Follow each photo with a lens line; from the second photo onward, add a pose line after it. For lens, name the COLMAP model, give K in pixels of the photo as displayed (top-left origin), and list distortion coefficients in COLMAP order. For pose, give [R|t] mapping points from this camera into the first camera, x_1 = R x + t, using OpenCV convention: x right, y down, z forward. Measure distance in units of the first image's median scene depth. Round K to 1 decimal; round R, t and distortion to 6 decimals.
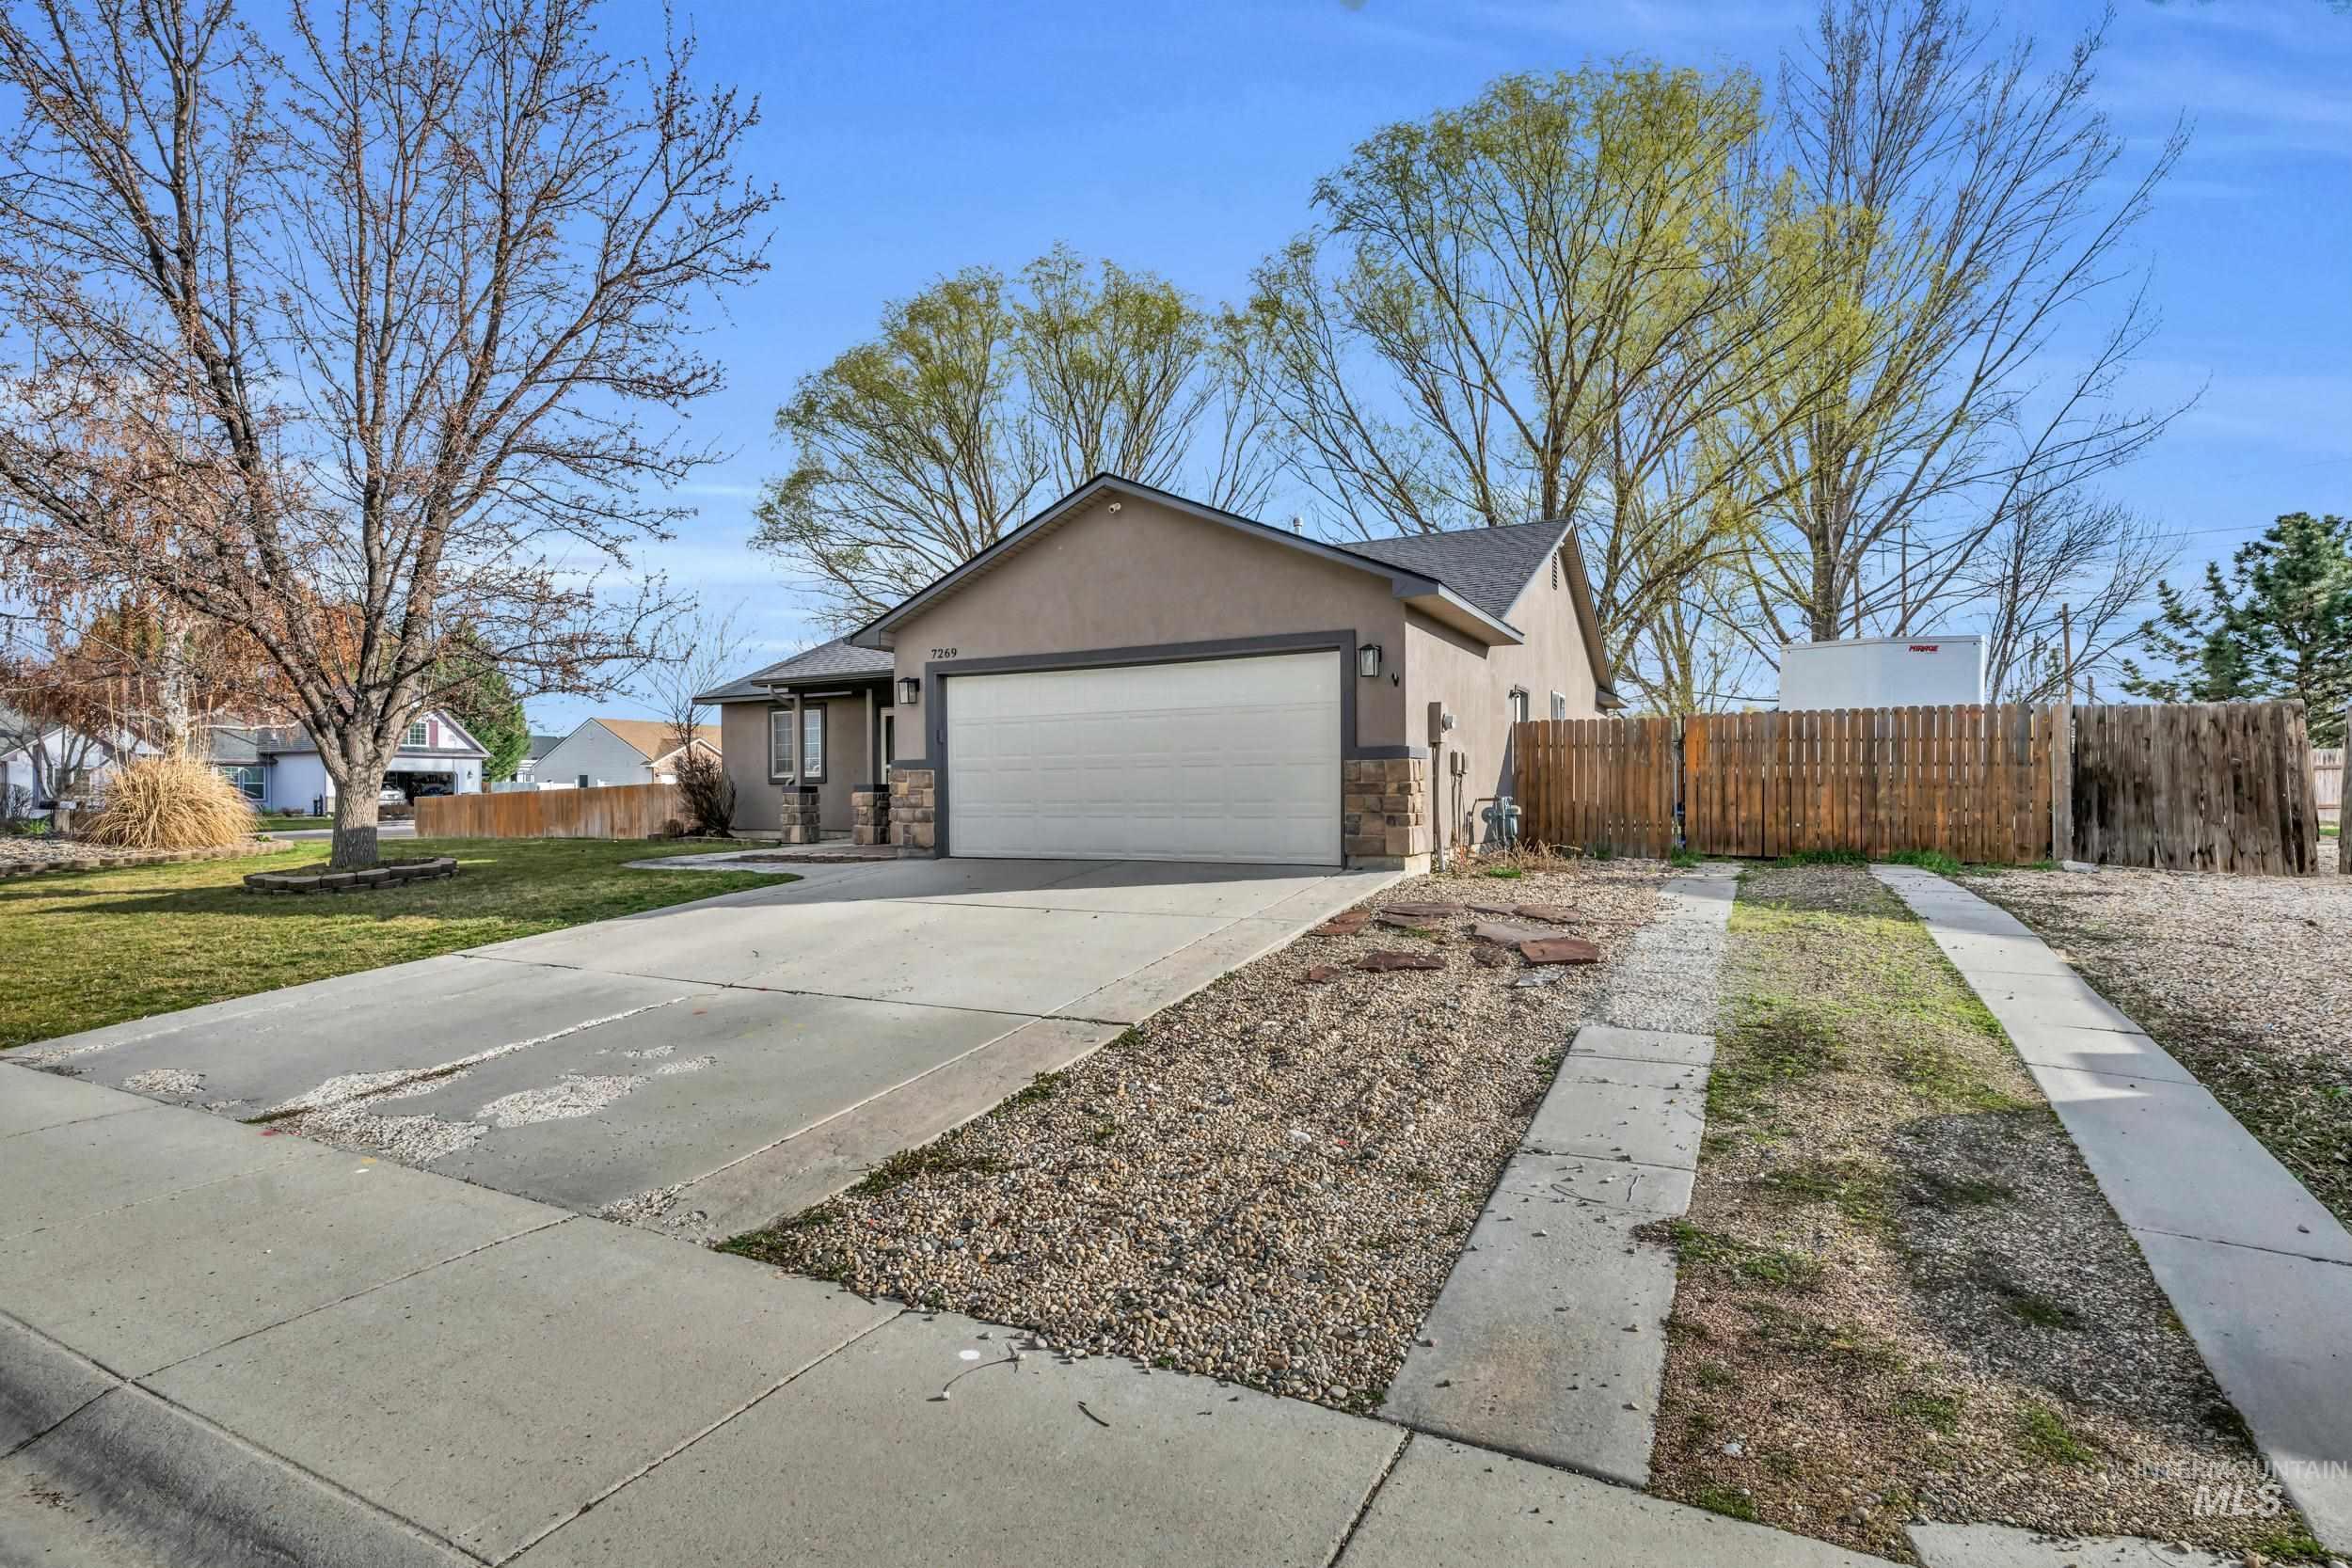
lens RADIAL K [[1116.3, 0, 1176.0], [0, 1116.3, 784.0], [0, 0, 1]] dist [0.001535, 0.000119]
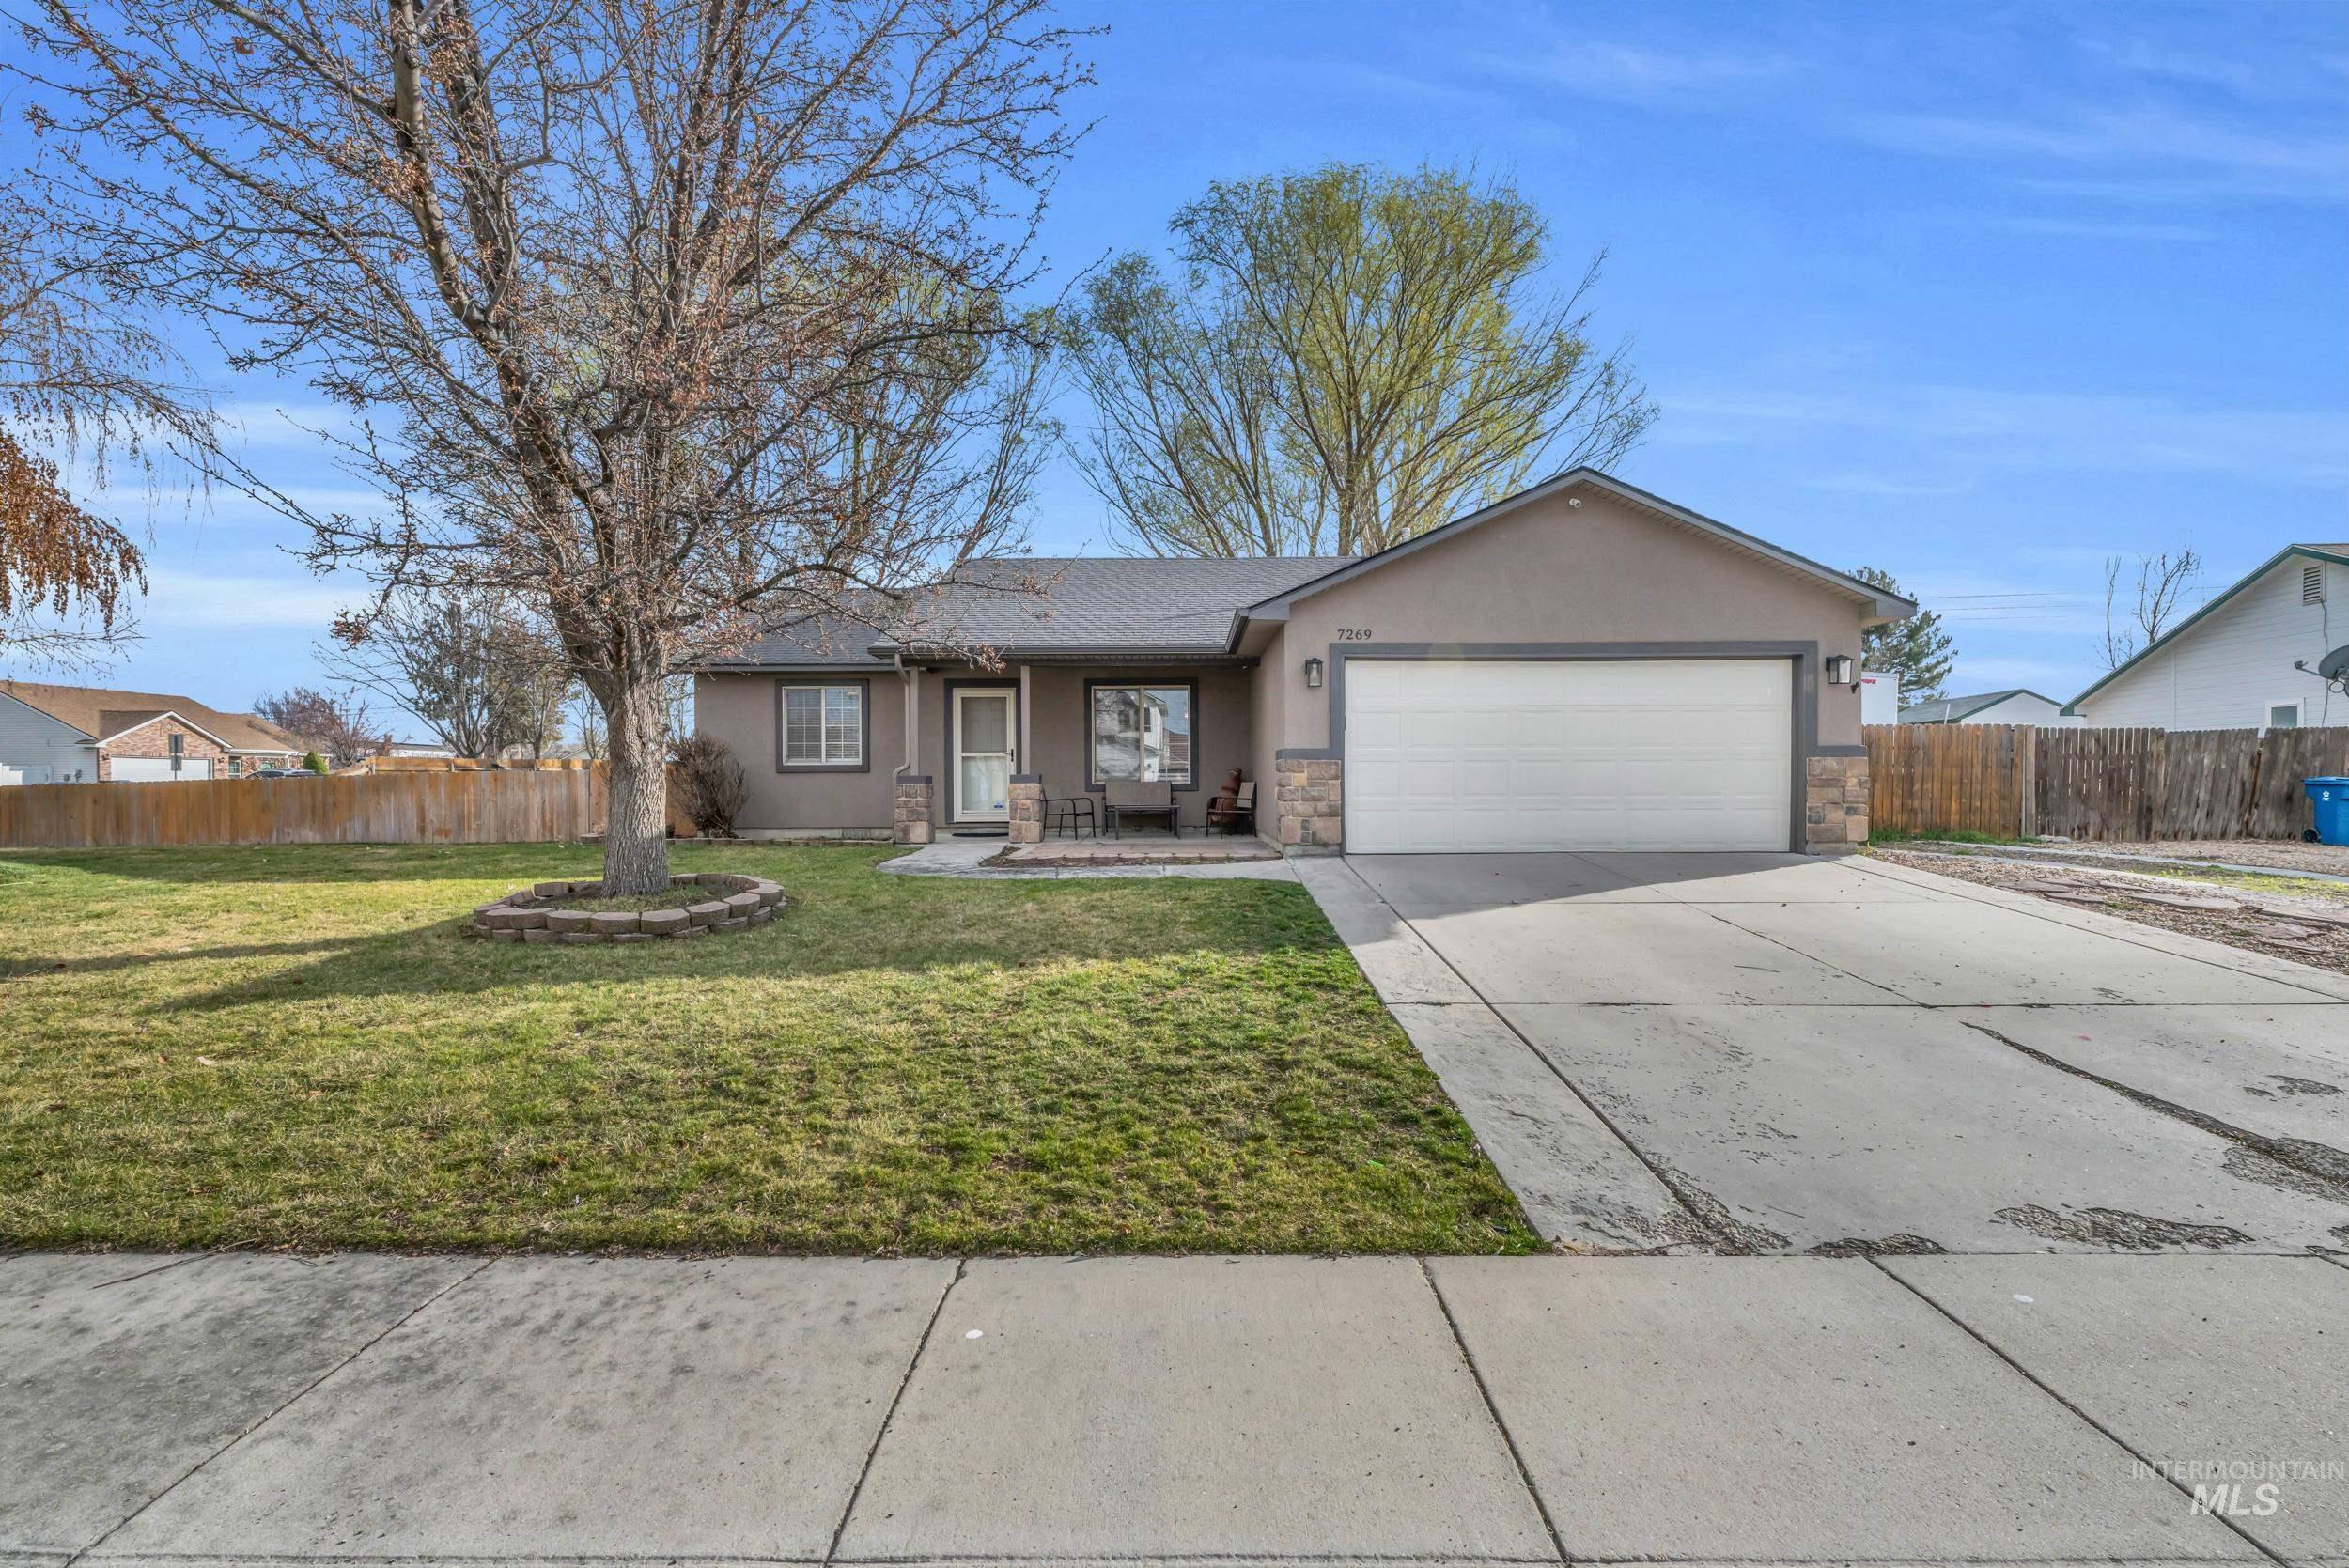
lens RADIAL K [[1039.2, 0, 1174.5], [0, 1039.2, 784.0], [0, 0, 1]] dist [-0.002040, -0.000209]
pose [[0.893274, 0.003972, 0.449495, -0.724438], [-0.007264, 0.999958, 0.005599, 0.003390], [-0.449454, -0.008267, 0.893265, 0.292047]]
